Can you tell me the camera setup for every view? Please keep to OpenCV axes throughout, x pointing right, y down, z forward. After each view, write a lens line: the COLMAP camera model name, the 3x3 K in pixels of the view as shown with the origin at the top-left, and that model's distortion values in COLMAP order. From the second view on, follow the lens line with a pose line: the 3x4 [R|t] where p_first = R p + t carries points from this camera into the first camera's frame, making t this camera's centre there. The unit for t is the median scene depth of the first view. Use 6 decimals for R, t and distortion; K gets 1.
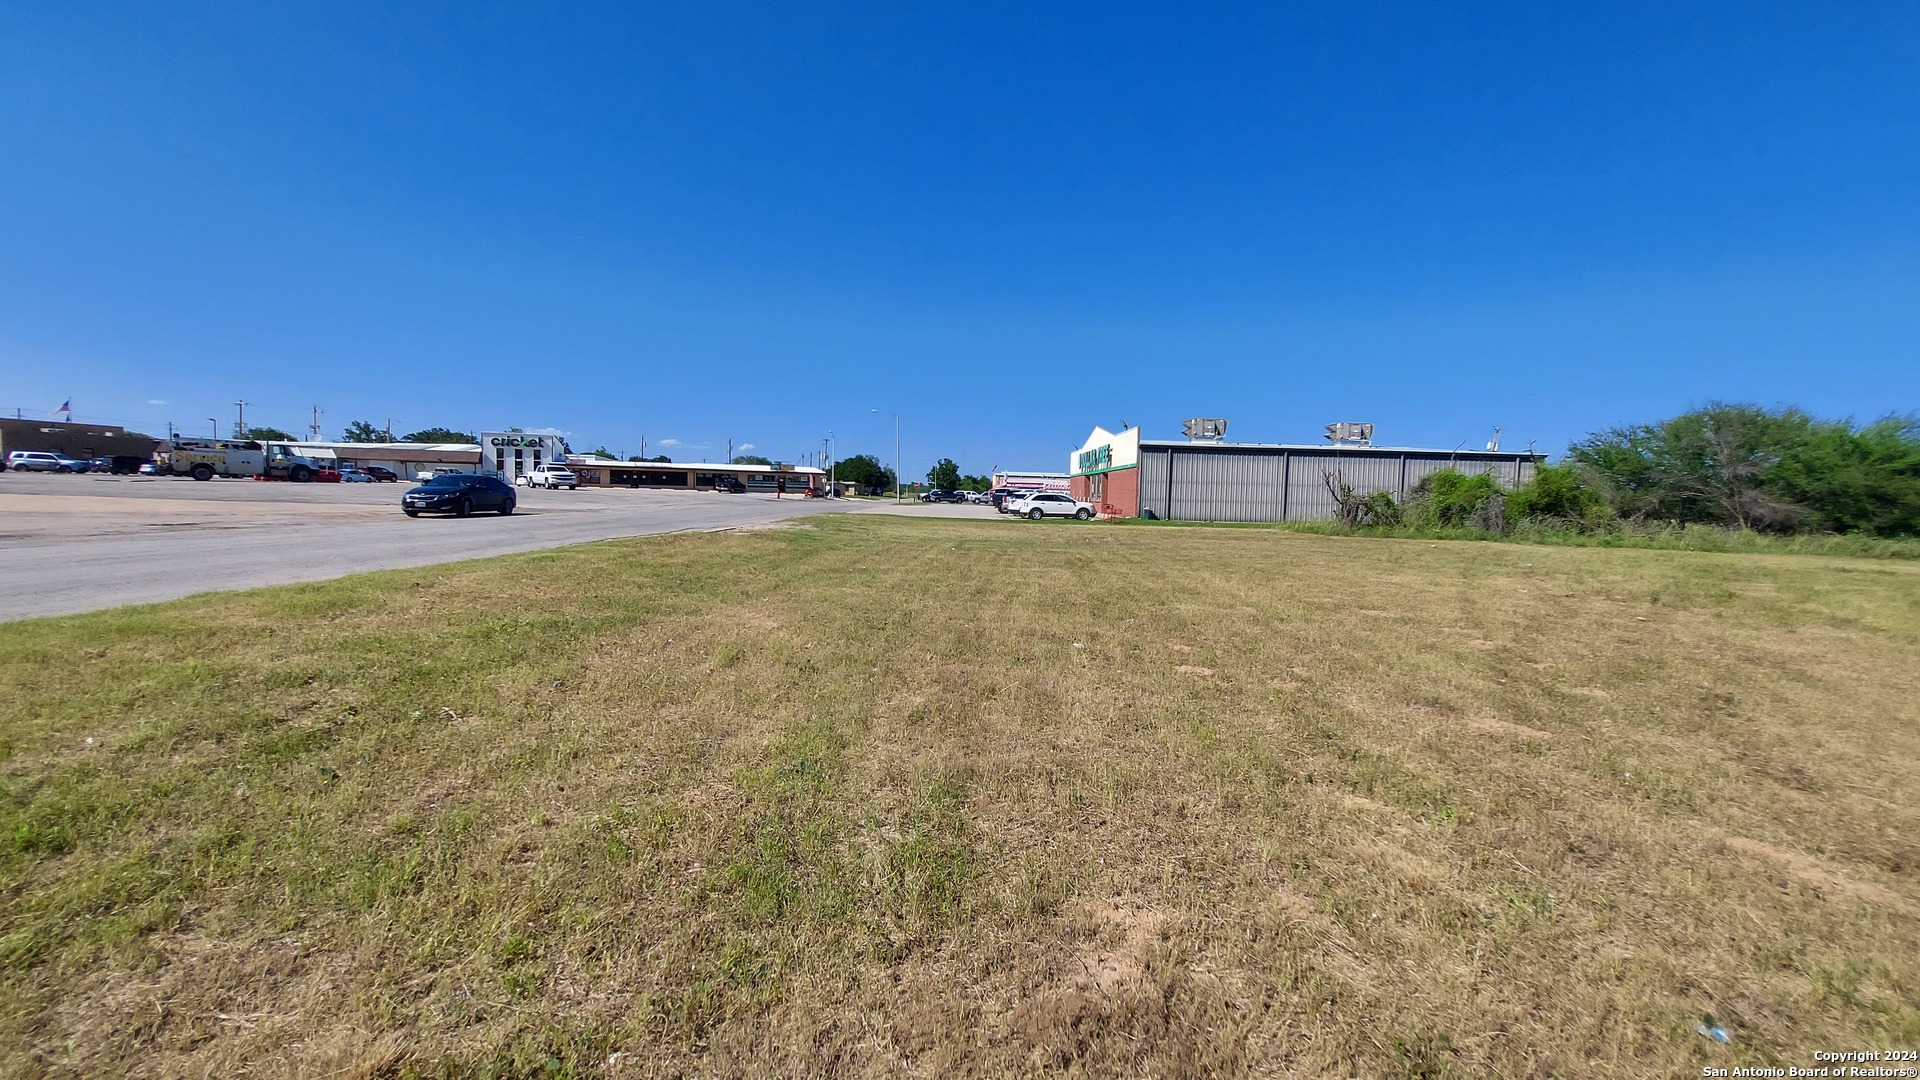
lens RADIAL K [[767.3, 0, 960.0], [0, 767.3, 540.0], [0, 0, 1]] dist [-0.022909, 0.002147]
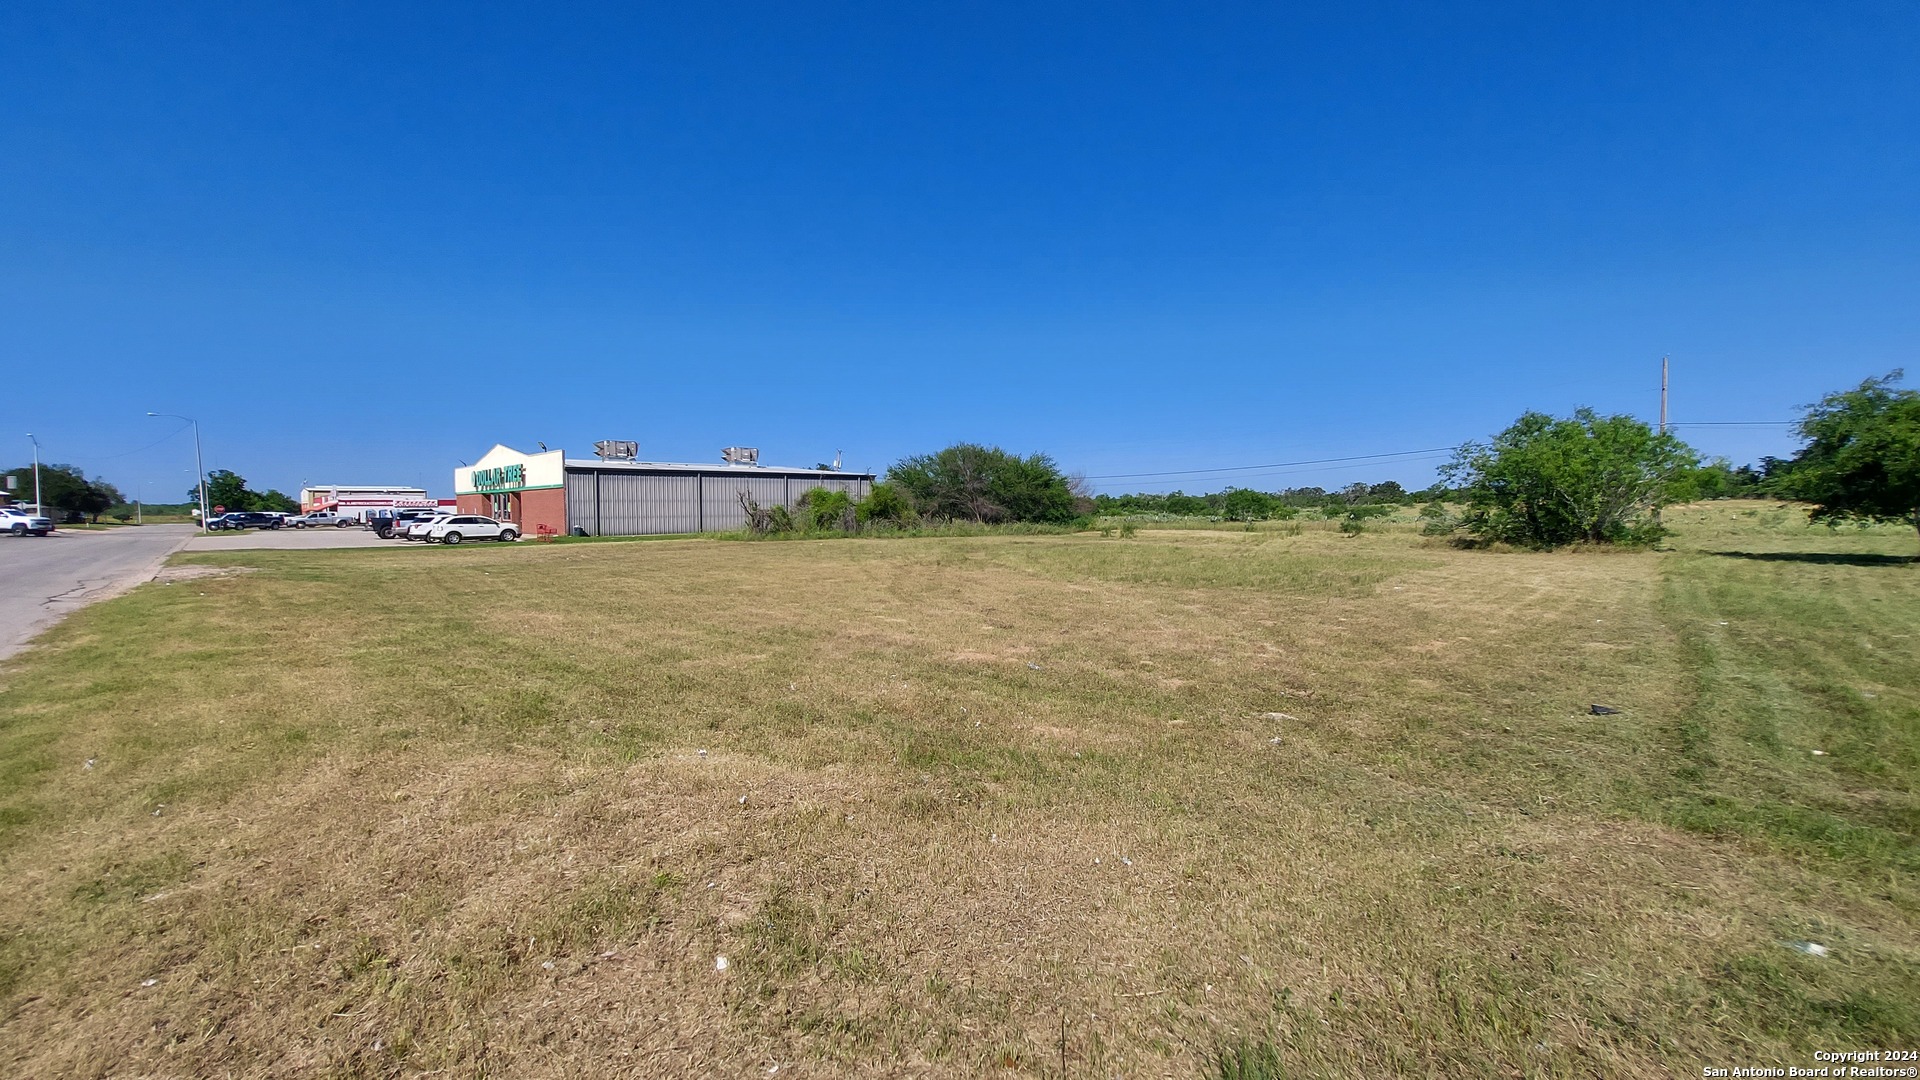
lens RADIAL K [[772.9, 0, 960.0], [0, 772.9, 540.0], [0, 0, 1]] dist [0.001259, 0.000089]
pose [[0.714290, -0.060004, 0.697273, -0.126023], [0.068278, 0.997540, 0.015899, -0.003431], [-0.696512, 0.036252, 0.716629, -0.138871]]
